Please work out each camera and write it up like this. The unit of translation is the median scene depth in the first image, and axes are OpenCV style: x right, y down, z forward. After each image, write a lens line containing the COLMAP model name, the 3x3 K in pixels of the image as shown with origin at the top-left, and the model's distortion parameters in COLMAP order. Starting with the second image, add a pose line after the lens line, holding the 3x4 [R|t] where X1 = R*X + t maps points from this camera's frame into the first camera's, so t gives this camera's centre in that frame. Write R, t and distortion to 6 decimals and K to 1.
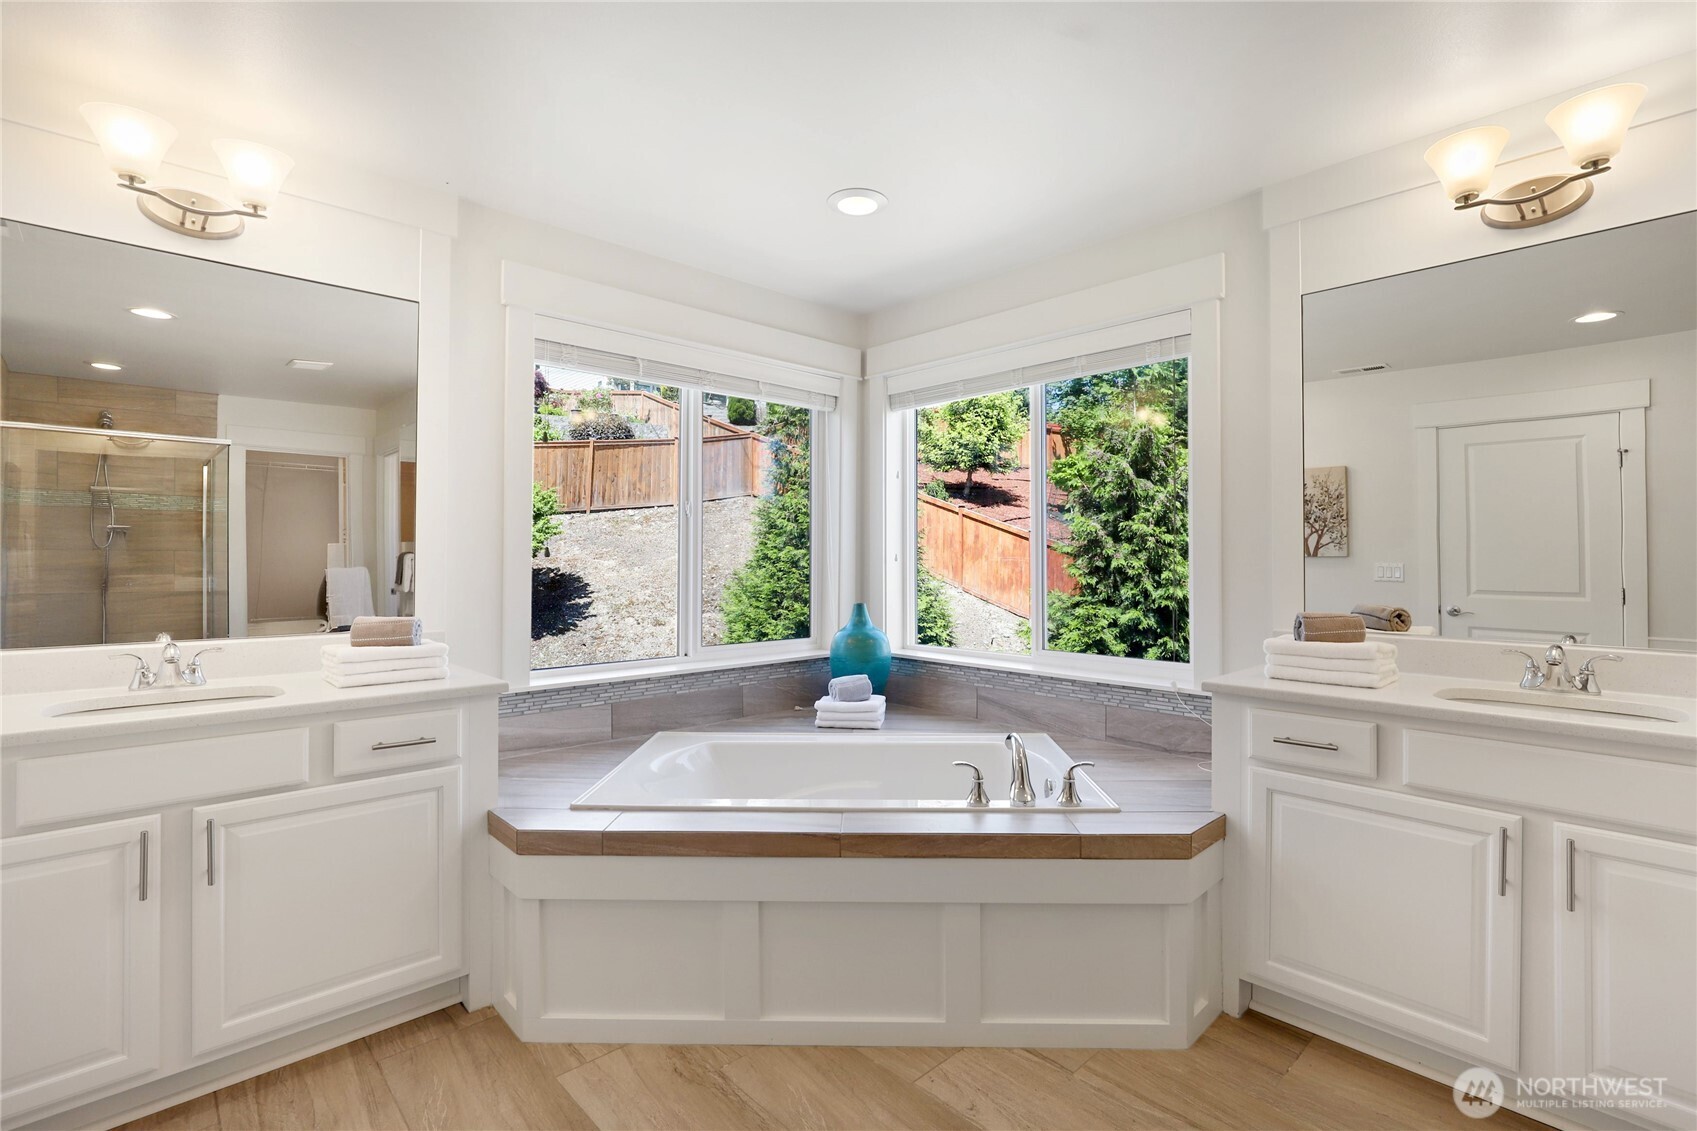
lens RADIAL K [[782.2, 0, 851.6], [0, 782.2, 560.5], [0, 0, 1]] dist [-0.011656, -0.000666]
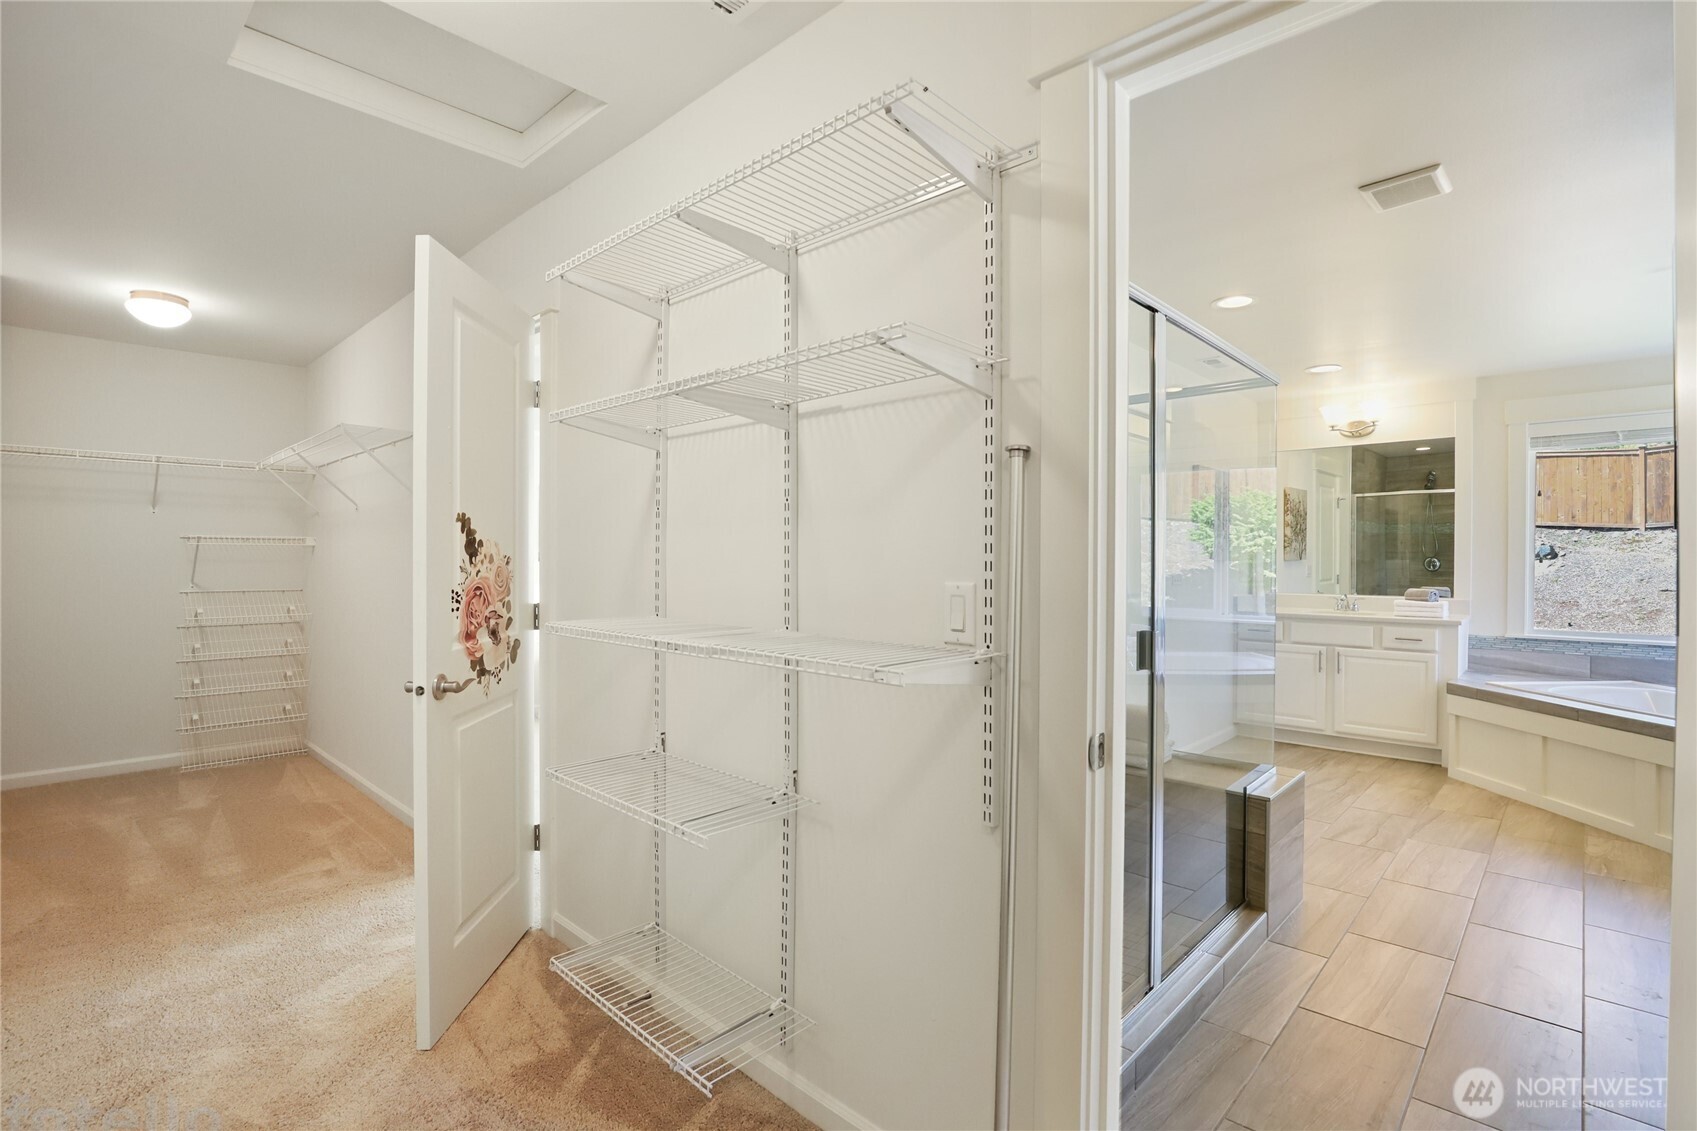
lens RADIAL K [[782.2, 0, 852.0], [0, 782.2, 565.5], [0, 0, 1]] dist [-0.011656, -0.000666]
pose [[0.044216, 0.004265, -0.999013, 1.780284], [-0.008483, 0.999956, 0.003893, 0.007523], [0.998986, 0.008303, 0.044250, -0.858096]]
